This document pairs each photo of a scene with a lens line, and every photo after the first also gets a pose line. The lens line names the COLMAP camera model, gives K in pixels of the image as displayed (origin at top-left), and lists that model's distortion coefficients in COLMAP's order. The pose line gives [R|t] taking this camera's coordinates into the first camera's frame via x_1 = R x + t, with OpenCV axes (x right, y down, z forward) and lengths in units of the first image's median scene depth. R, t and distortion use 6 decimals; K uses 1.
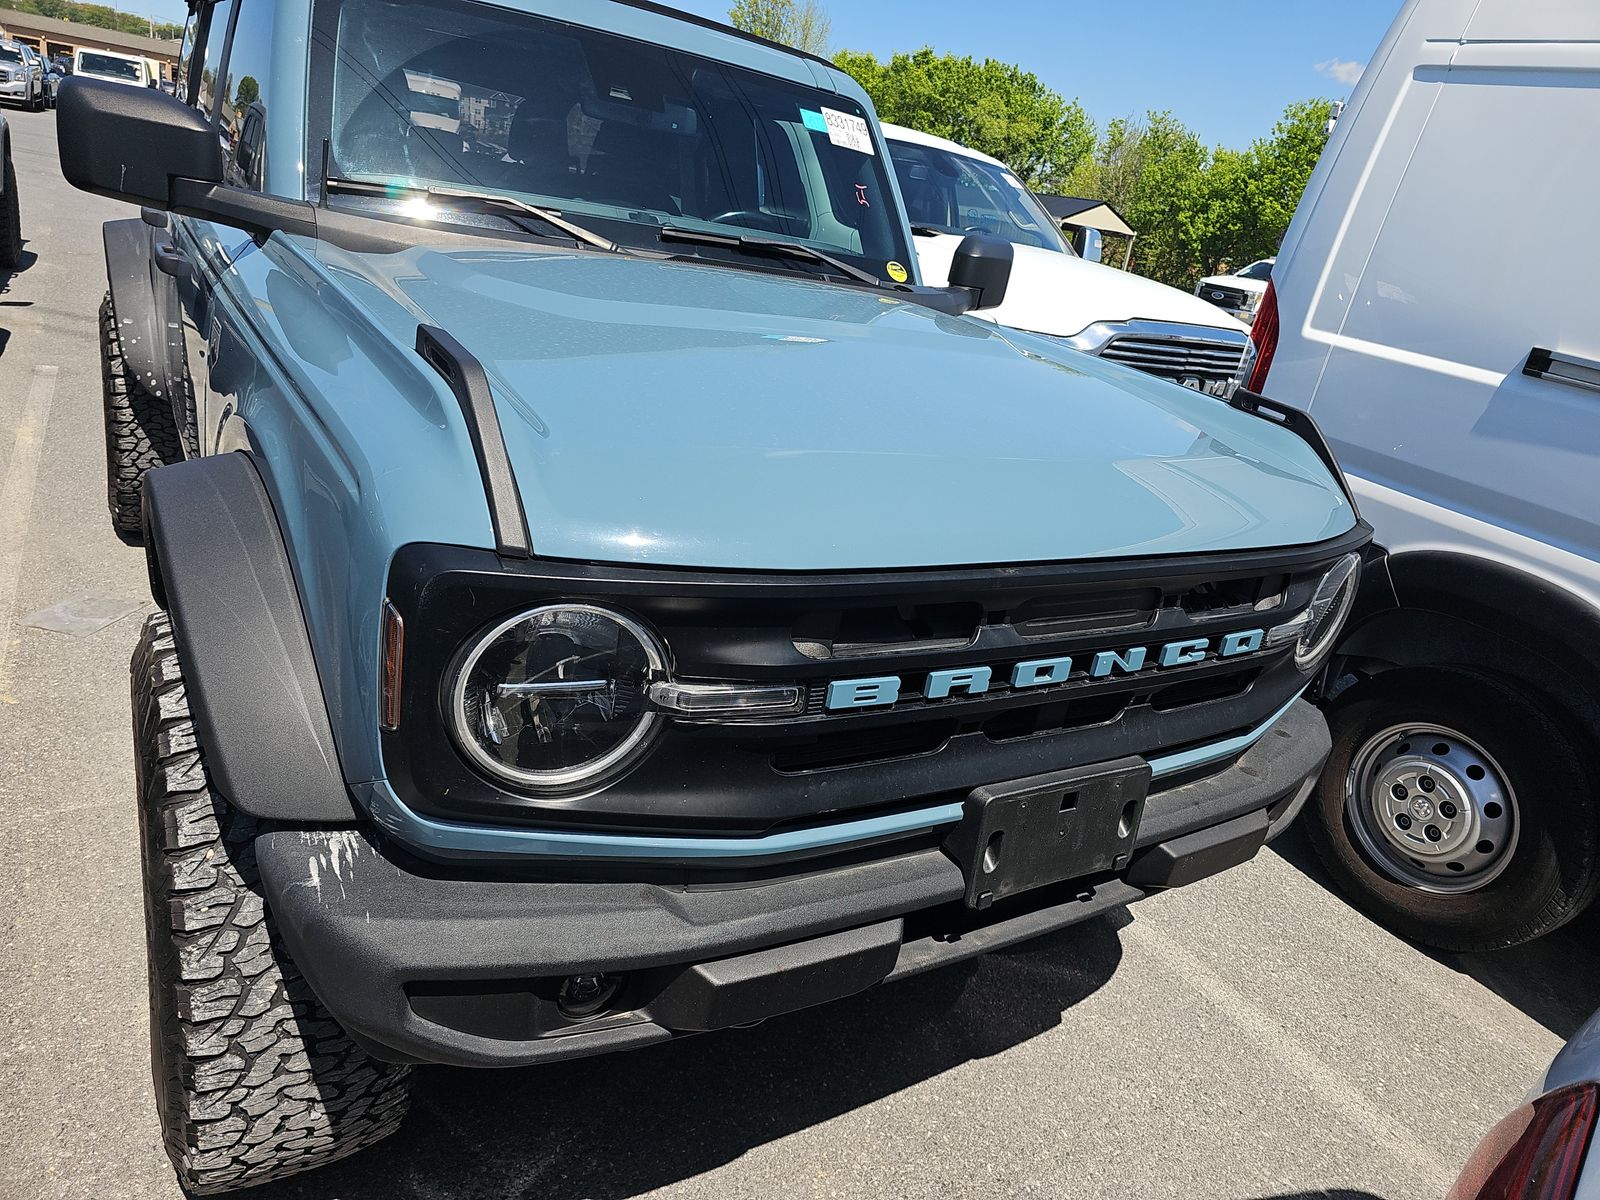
lens RADIAL K [[805.1, 0, 806.1], [0, 805.1, 569.5], [0, 0, 1]] dist [0.023487, -0.012593]
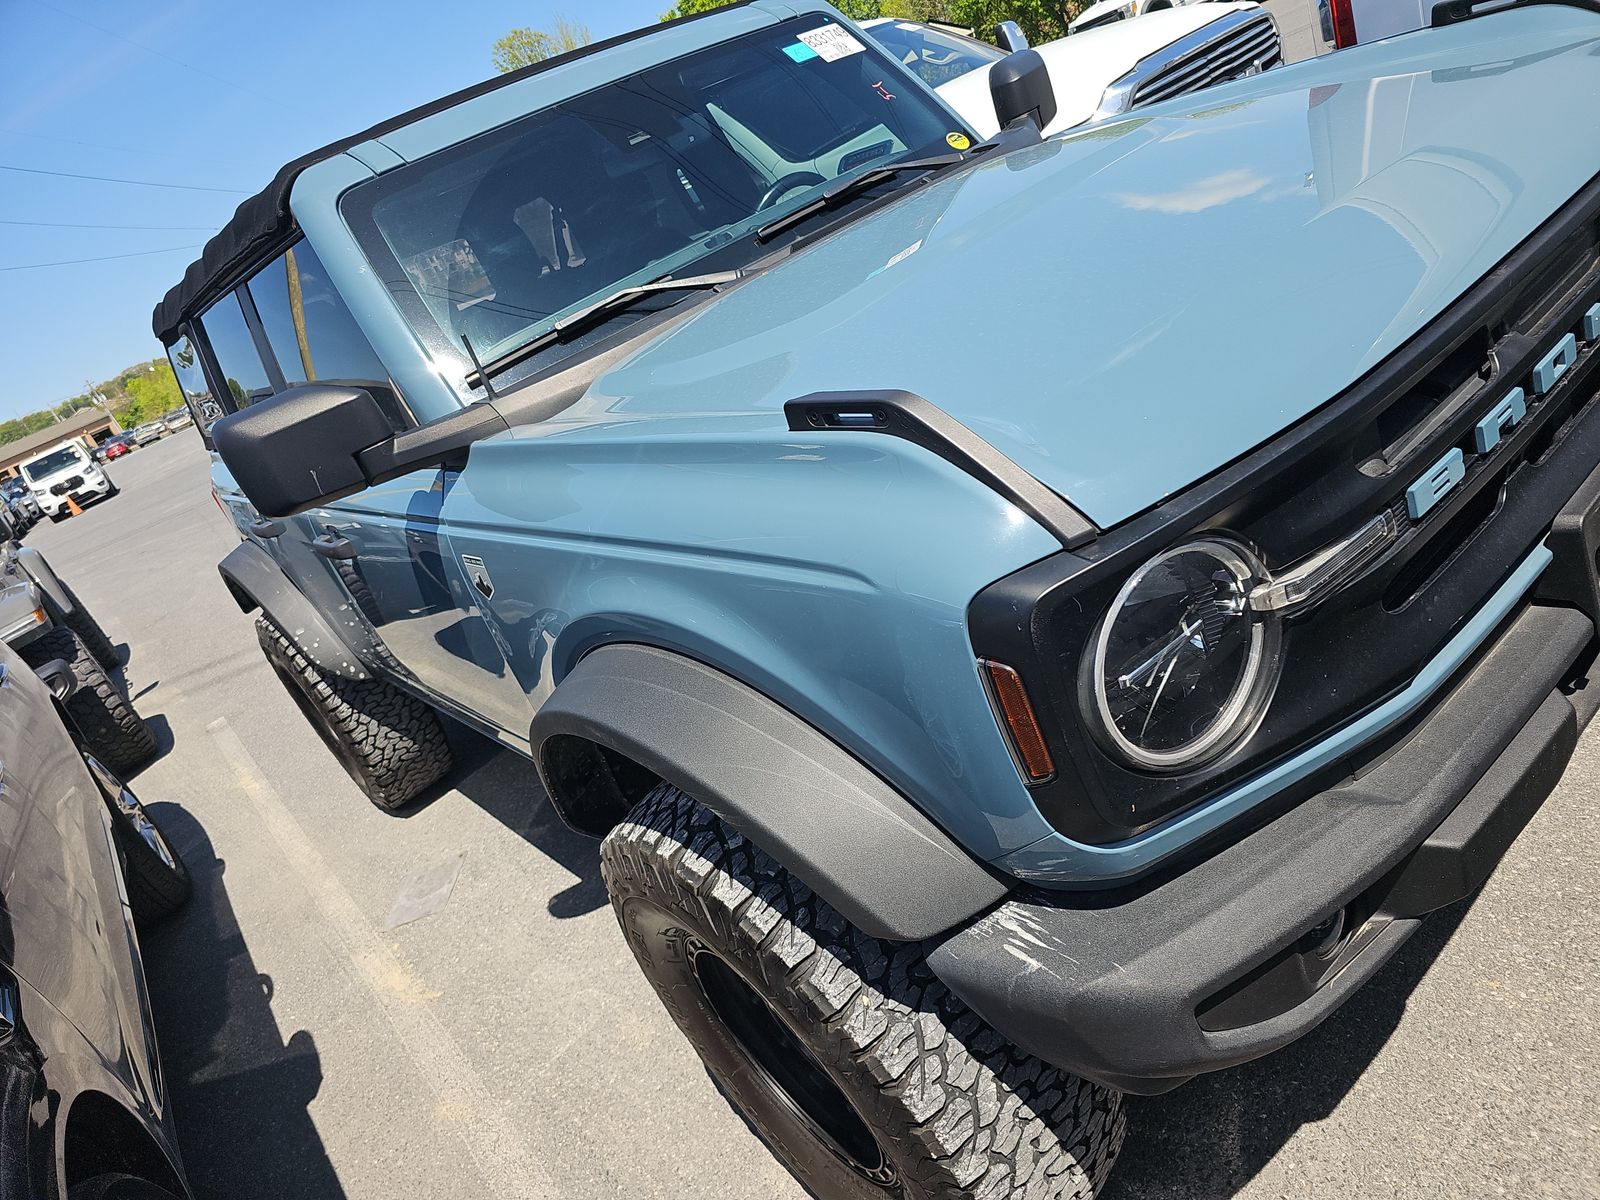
lens RADIAL K [[805.1, 0, 806.1], [0, 805.1, 569.5], [0, 0, 1]] dist [0.023487, -0.012593]
pose [[0.843597, -0.530544, -0.082868, -0.435085], [0.533736, 0.845390, 0.021018, -0.134787], [0.058904, -0.061960, 0.996339, 0.074554]]
